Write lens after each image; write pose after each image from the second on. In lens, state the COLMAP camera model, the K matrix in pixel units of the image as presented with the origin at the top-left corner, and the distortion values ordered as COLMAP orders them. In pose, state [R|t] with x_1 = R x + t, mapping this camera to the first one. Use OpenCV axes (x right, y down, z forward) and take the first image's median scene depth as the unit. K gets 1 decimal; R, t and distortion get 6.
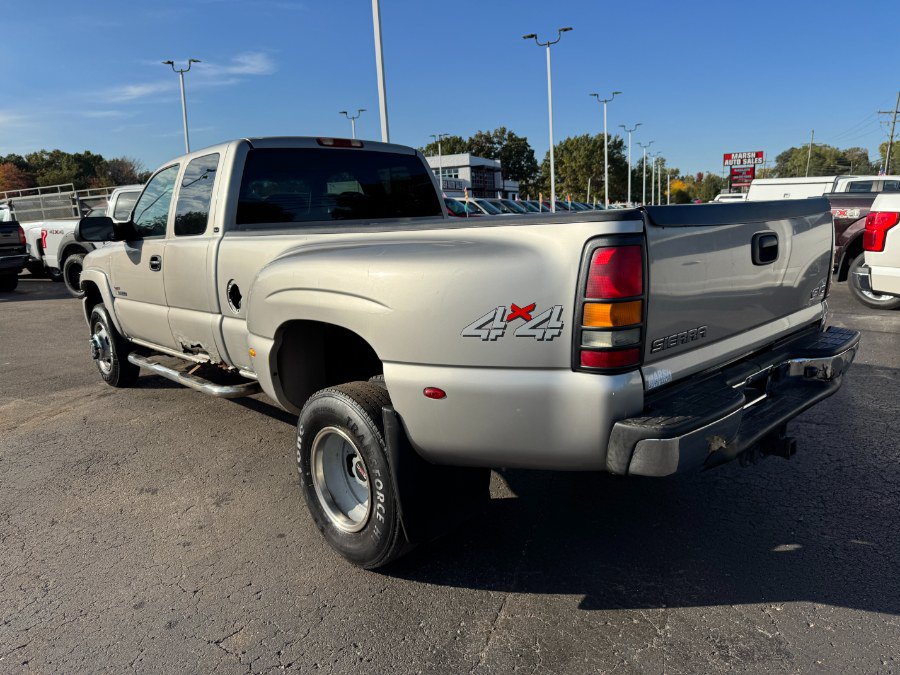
lens RADIAL K [[636.1, 0, 445.0], [0, 636.1, 336.1], [0, 0, 1]] dist [0.009865, -0.019915]
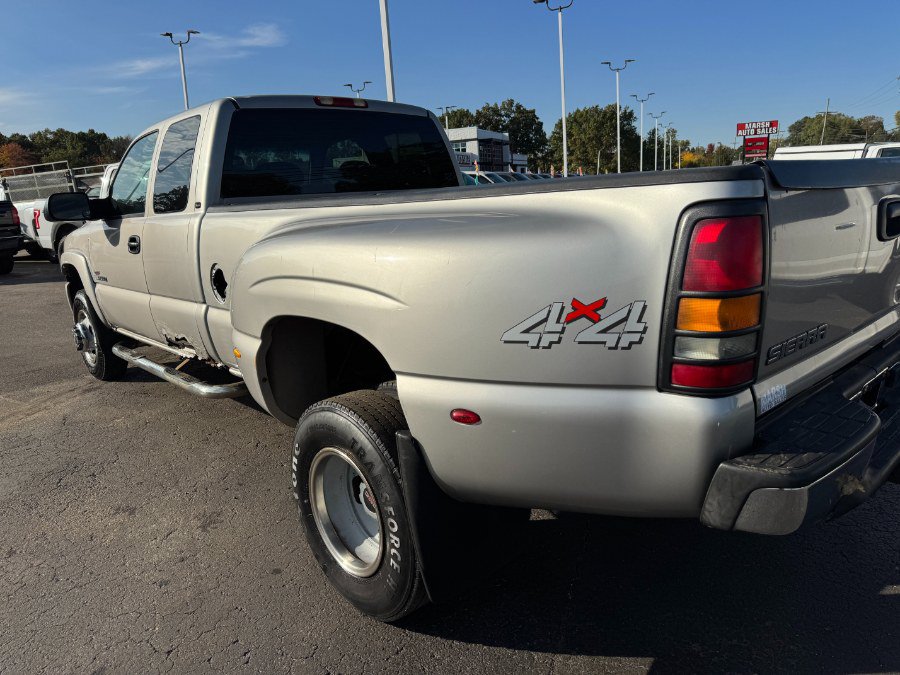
lens RADIAL K [[636.1, 0, 448.9], [0, 636.1, 339.7], [0, 0, 1]] dist [0.009865, -0.019915]
pose [[0.999915, -0.010085, -0.008265, -0.016011], [0.010428, 0.999040, 0.042557, -0.018707], [0.007828, -0.042640, 0.999060, 0.138736]]
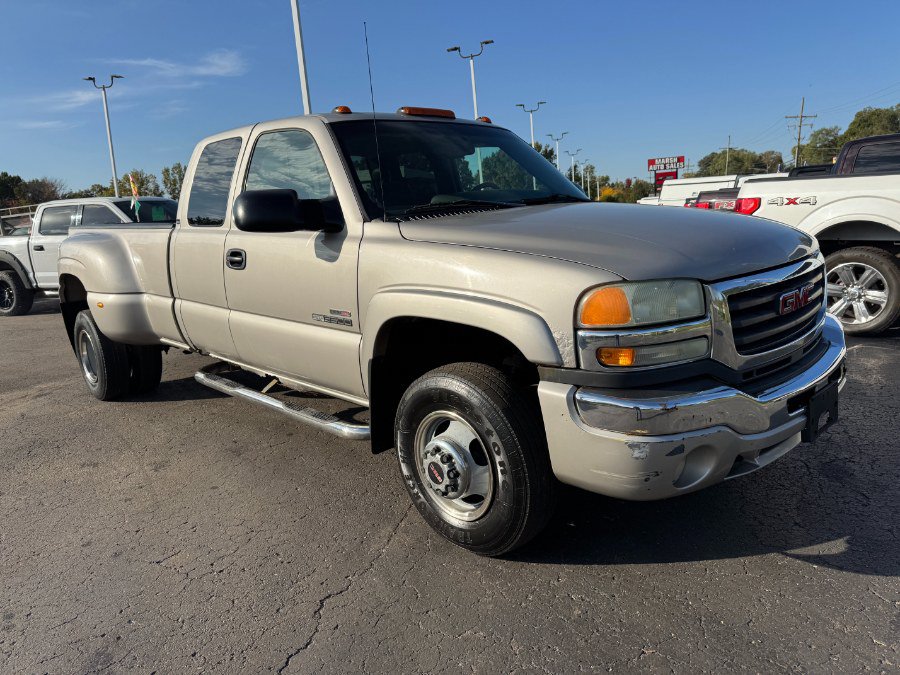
lens RADIAL K [[636.1, 0, 442.9], [0, 636.1, 335.6], [0, 0, 1]] dist [0.009865, -0.019915]
pose [[0.995288, -0.046244, 0.085230, 0.048777], [0.047762, 0.998733, -0.015849, 0.063449], [-0.084389, 0.019845, 0.996235, -0.129346]]
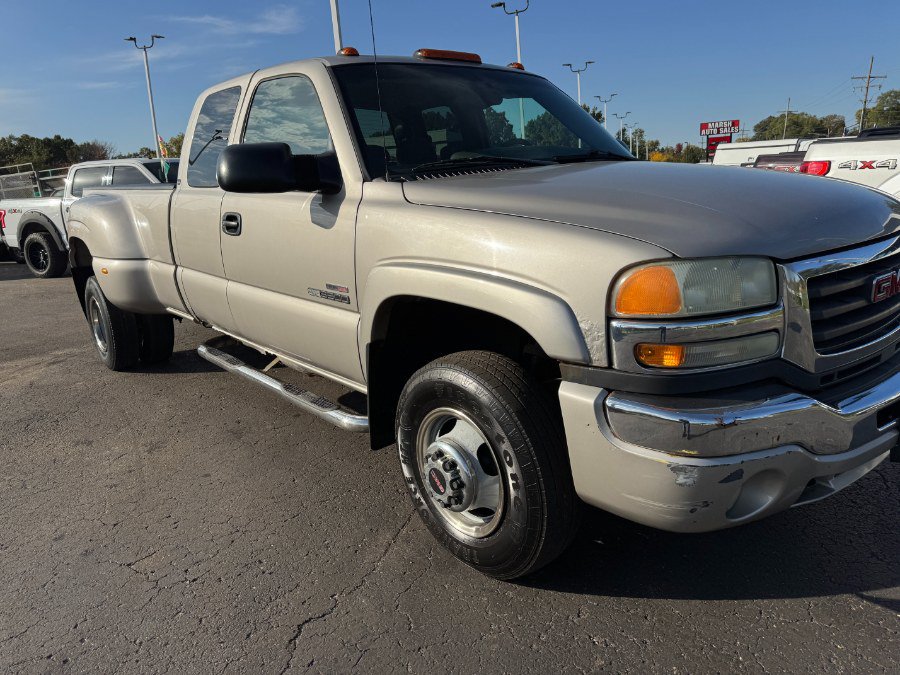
lens RADIAL K [[636.1, 0, 443.6], [0, 636.1, 337.9], [0, 0, 1]] dist [0.009865, -0.019915]
pose [[0.999336, -0.028843, 0.022253, 0.086262], [0.028004, 0.998918, 0.037116, 0.049035], [-0.023299, -0.036469, 0.999063, -0.026608]]
